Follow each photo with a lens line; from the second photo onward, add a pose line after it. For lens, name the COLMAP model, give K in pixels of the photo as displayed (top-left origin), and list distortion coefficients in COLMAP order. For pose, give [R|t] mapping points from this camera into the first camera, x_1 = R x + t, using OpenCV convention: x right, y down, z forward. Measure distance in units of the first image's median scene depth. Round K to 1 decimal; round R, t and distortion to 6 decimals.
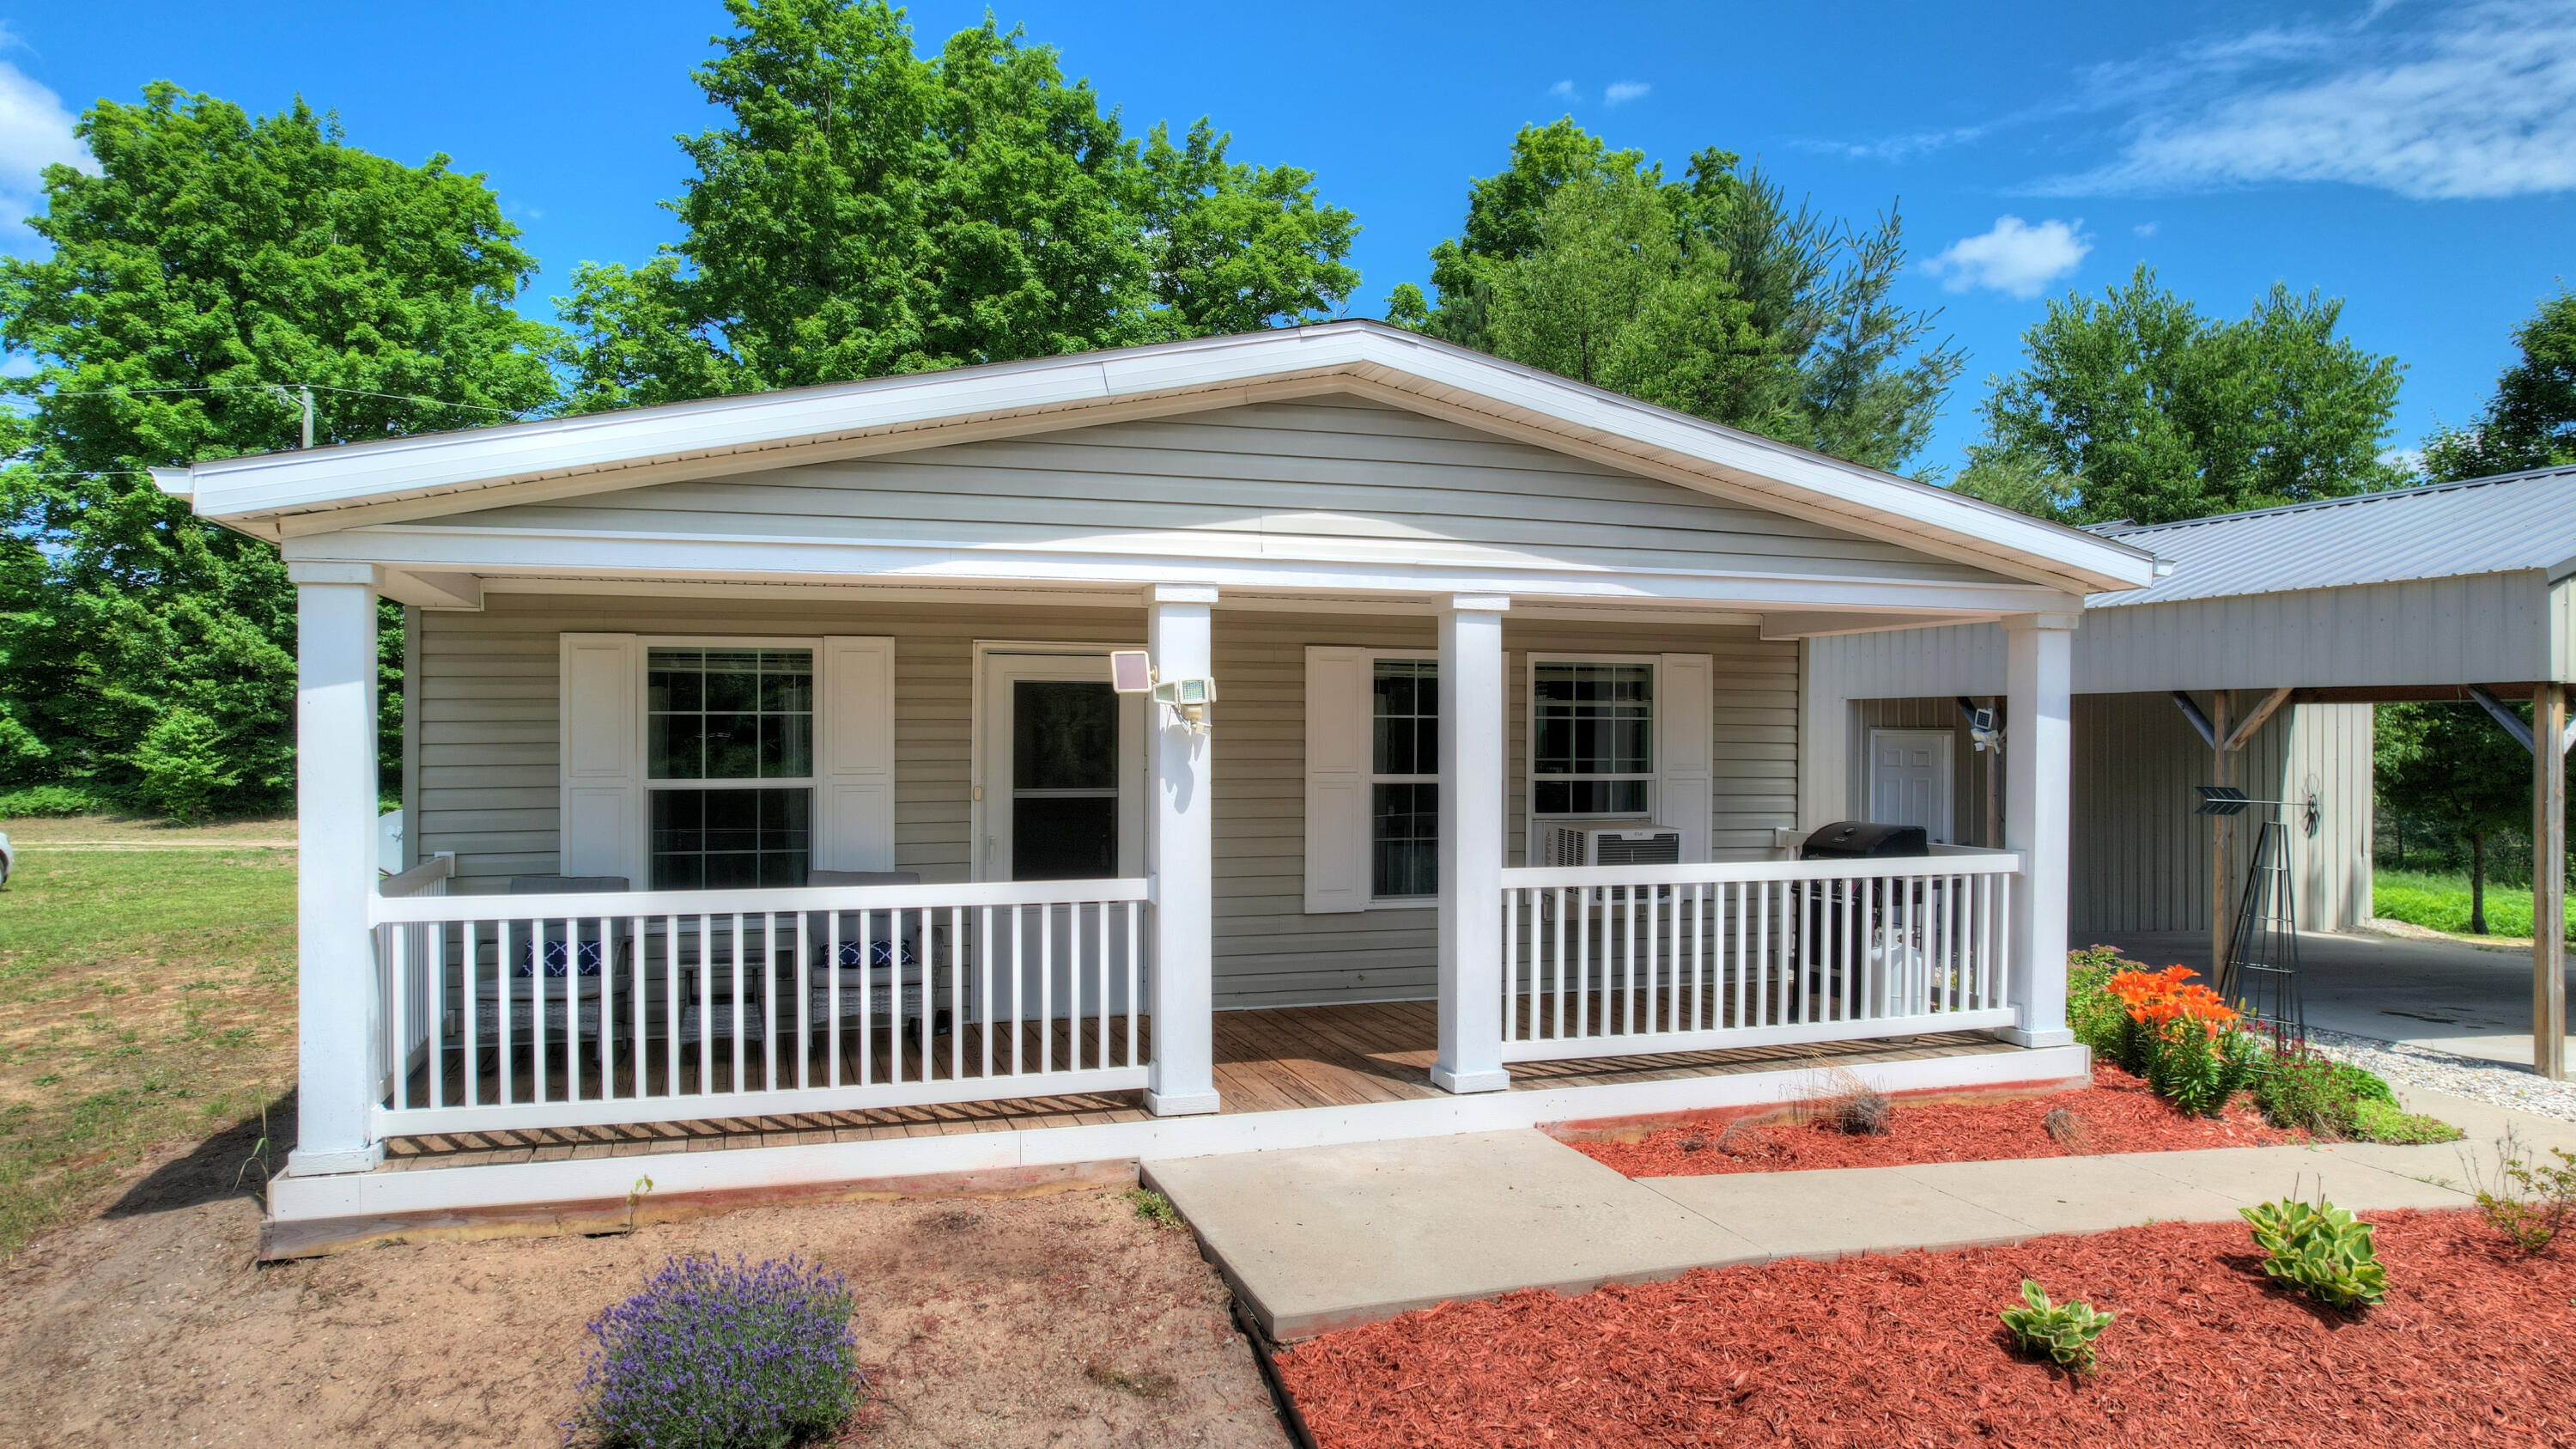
lens RADIAL K [[1646.0, 0, 1292.3], [0, 1646.0, 719.5], [0, 0, 1]] dist [-0.076943, 0.066099]
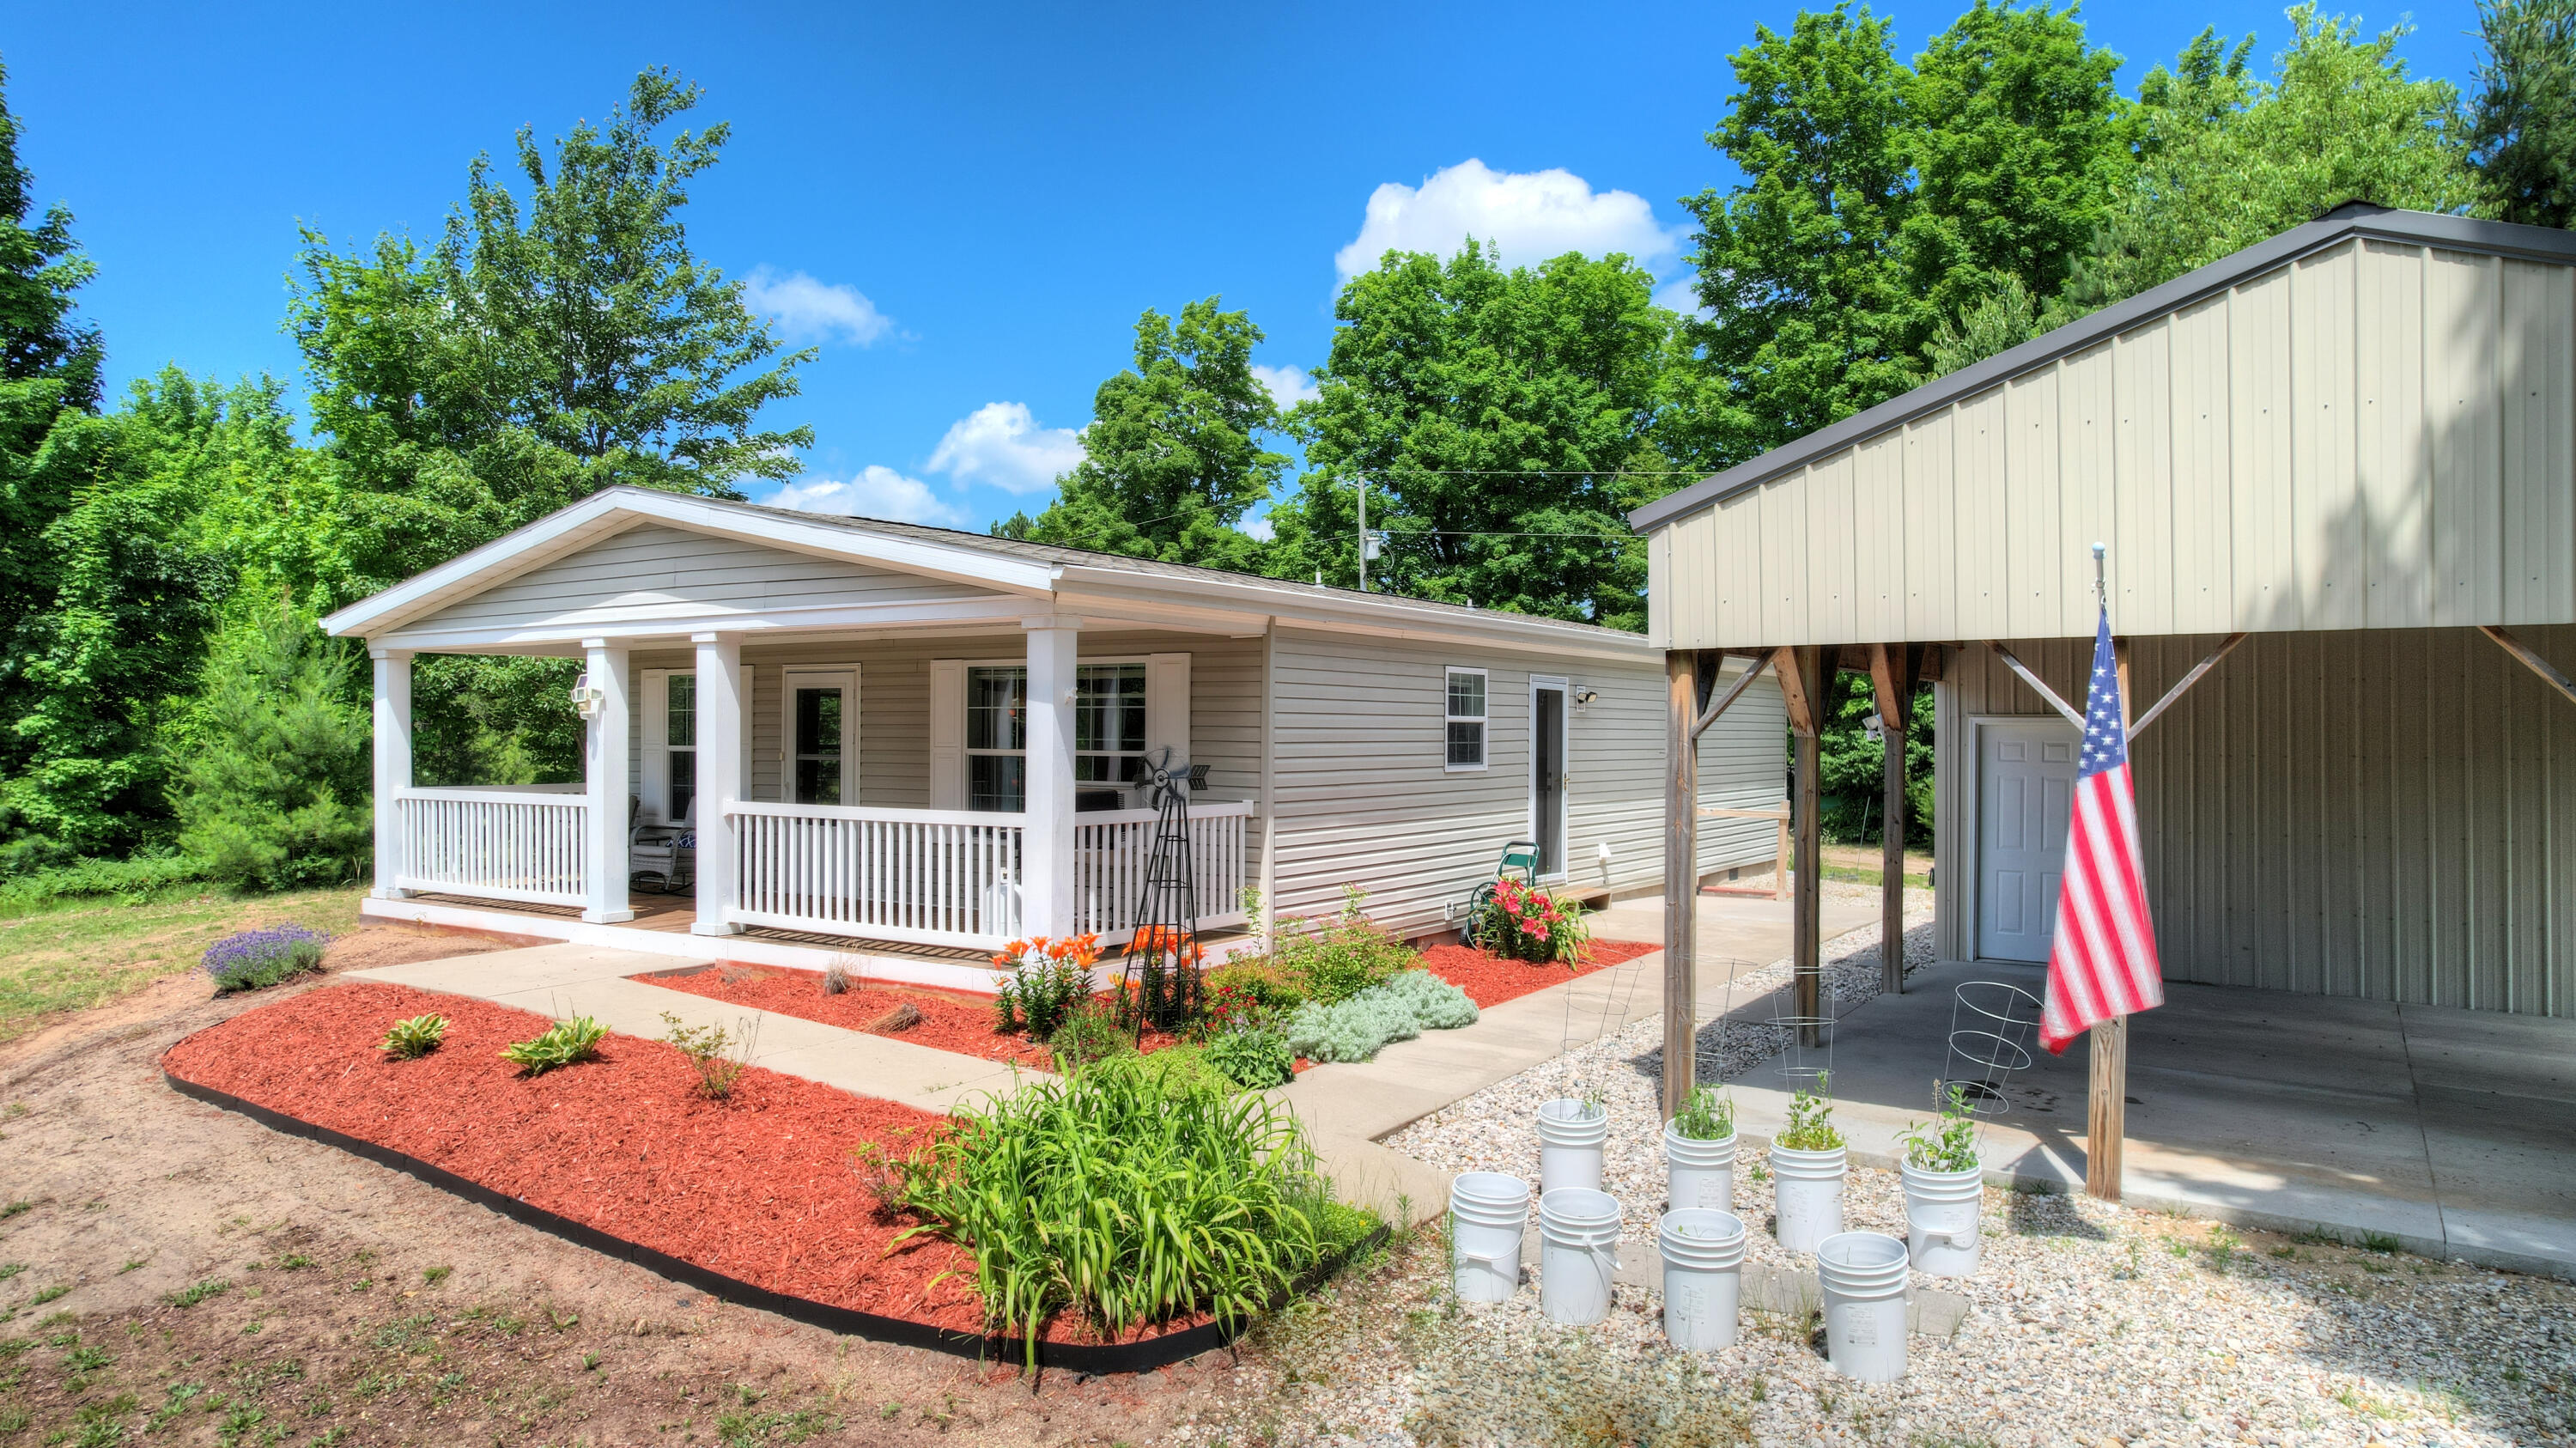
lens RADIAL K [[1645.9, 0, 1299.7], [0, 1645.9, 731.4], [0, 0, 1]] dist [-0.076943, 0.066099]
pose [[0.627451, -0.001124, -0.778655, 0.339881], [0.004464, 0.999988, 0.002154, 0.004231], [0.778643, -0.004827, 0.627449, 0.084945]]
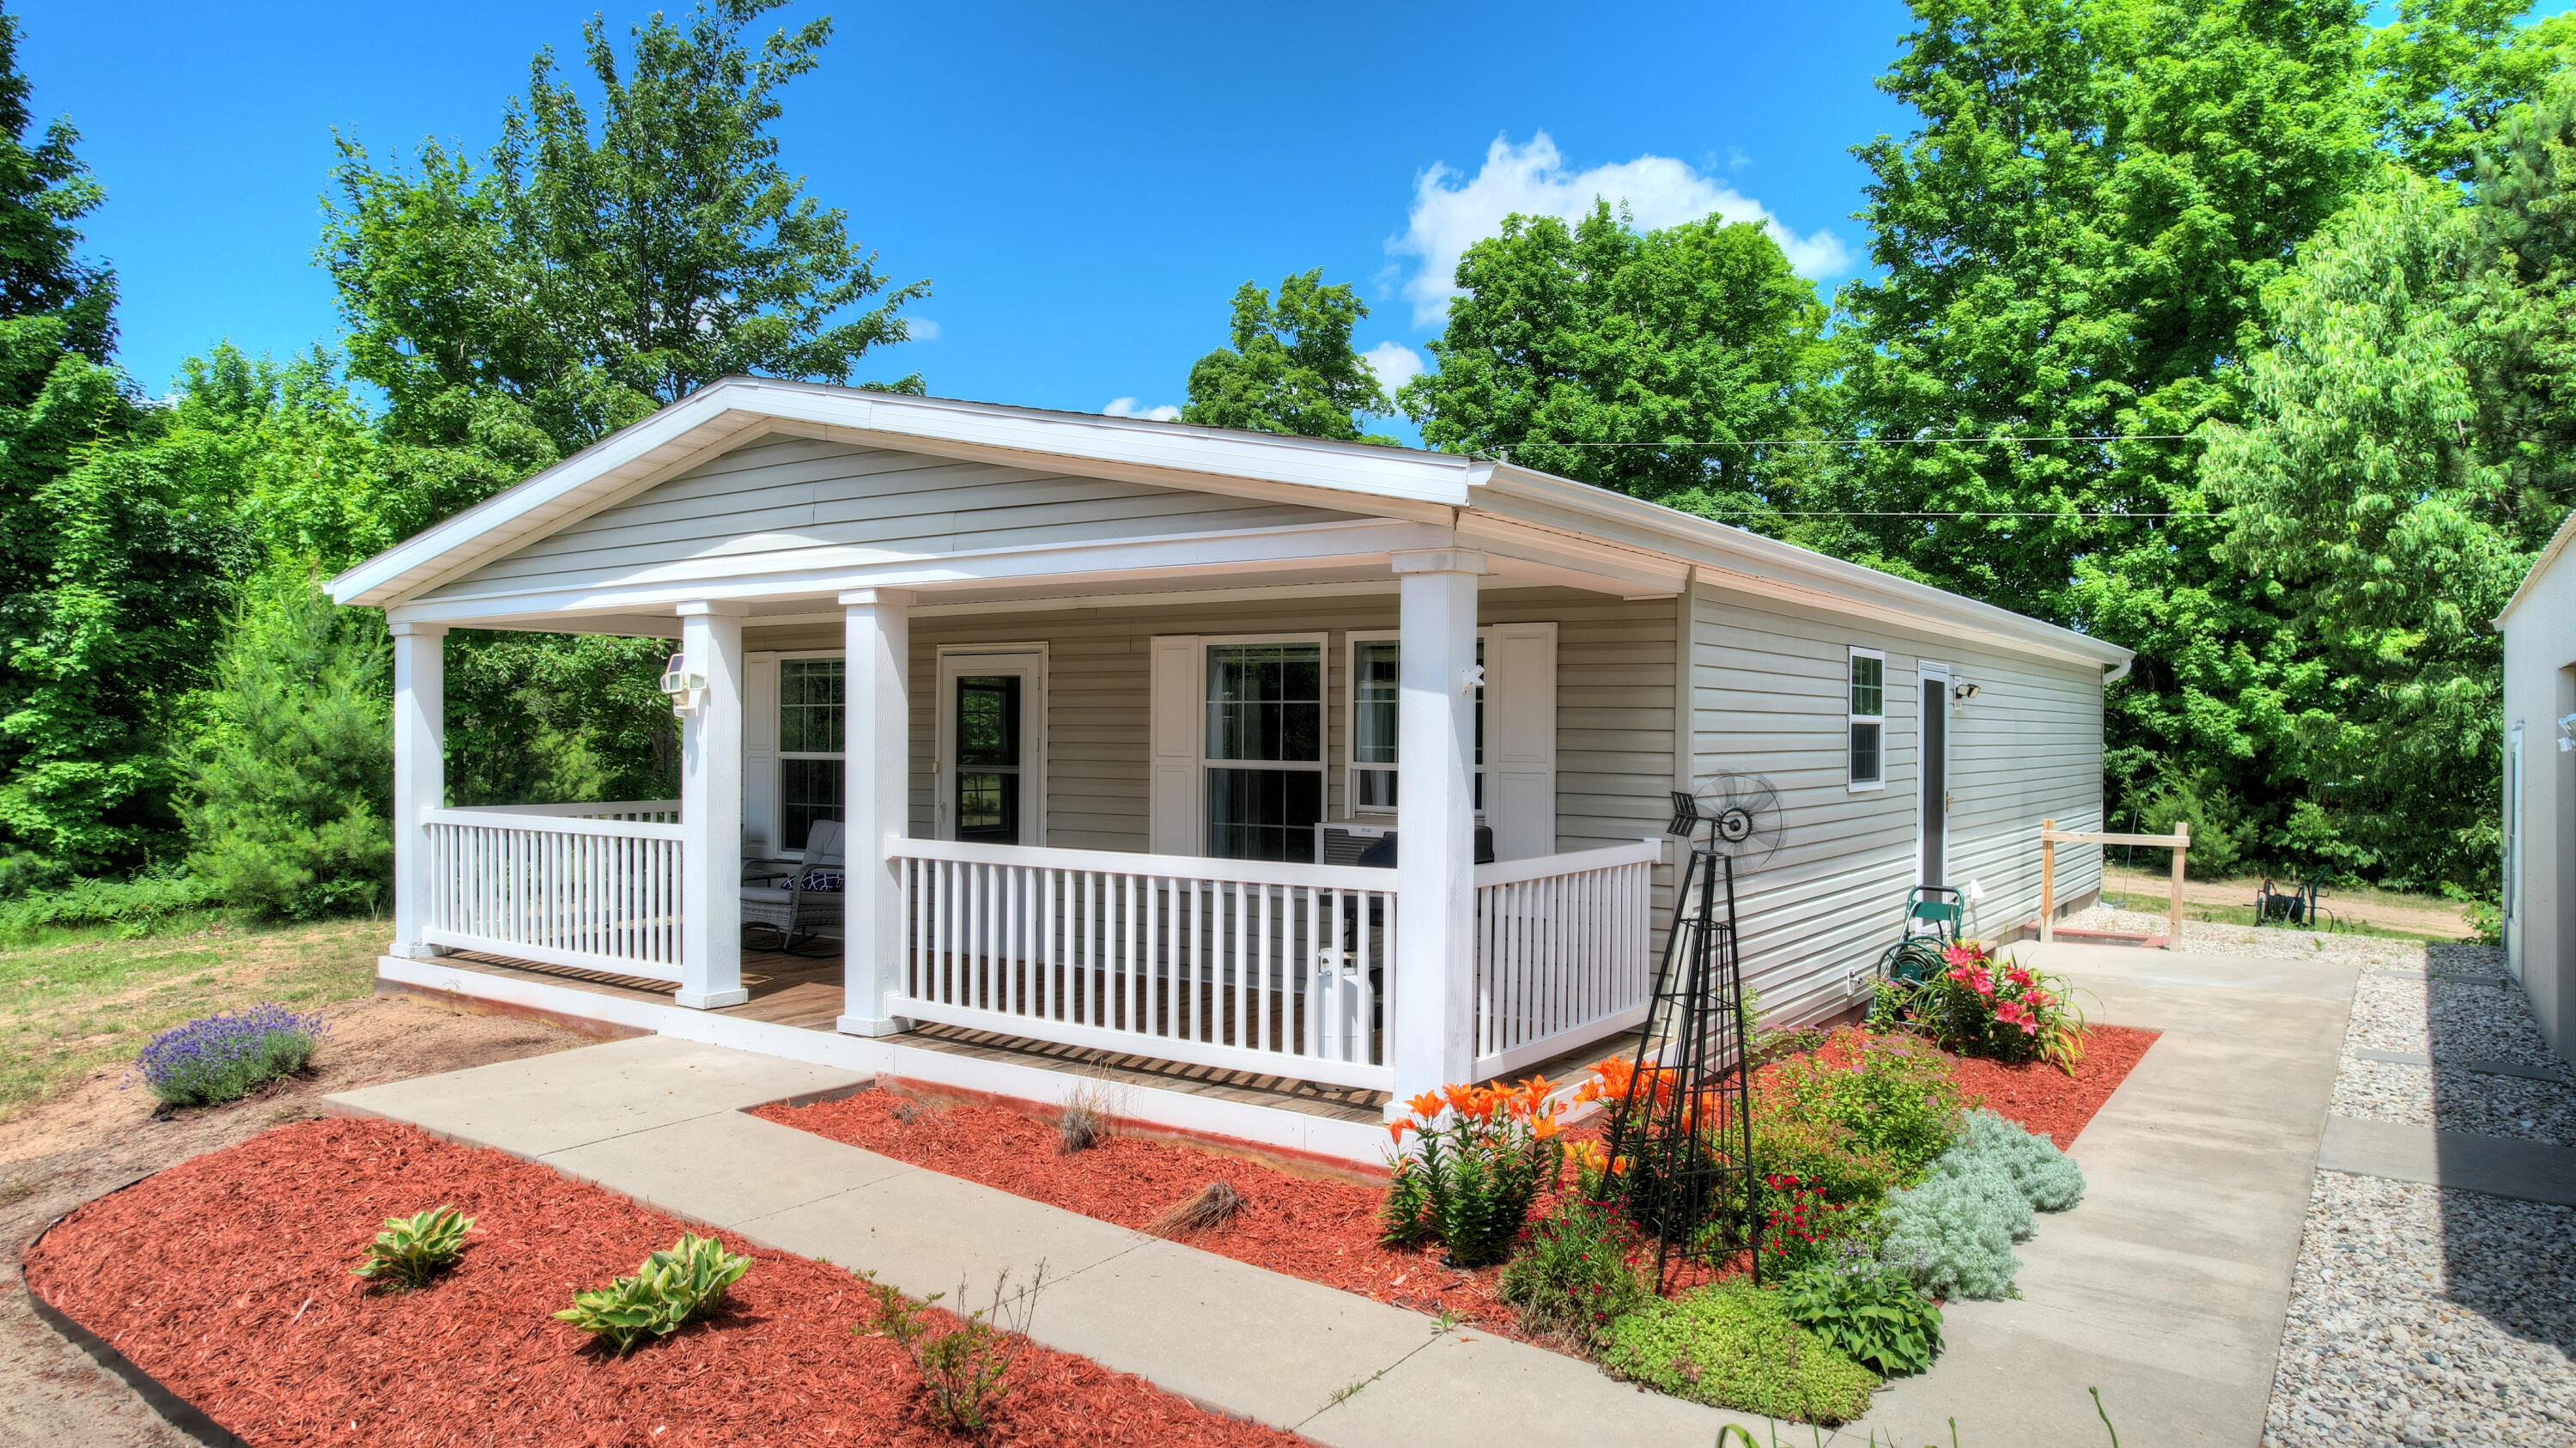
lens RADIAL K [[1645.9, 0, 1299.1], [0, 1645.9, 720.8], [0, 0, 1]] dist [-0.076943, 0.066099]
pose [[0.601191, -0.004109, -0.799095, 0.229246], [0.002160, 0.999991, -0.003518, 0.003376], [0.799103, 0.000389, 0.601195, 0.110141]]
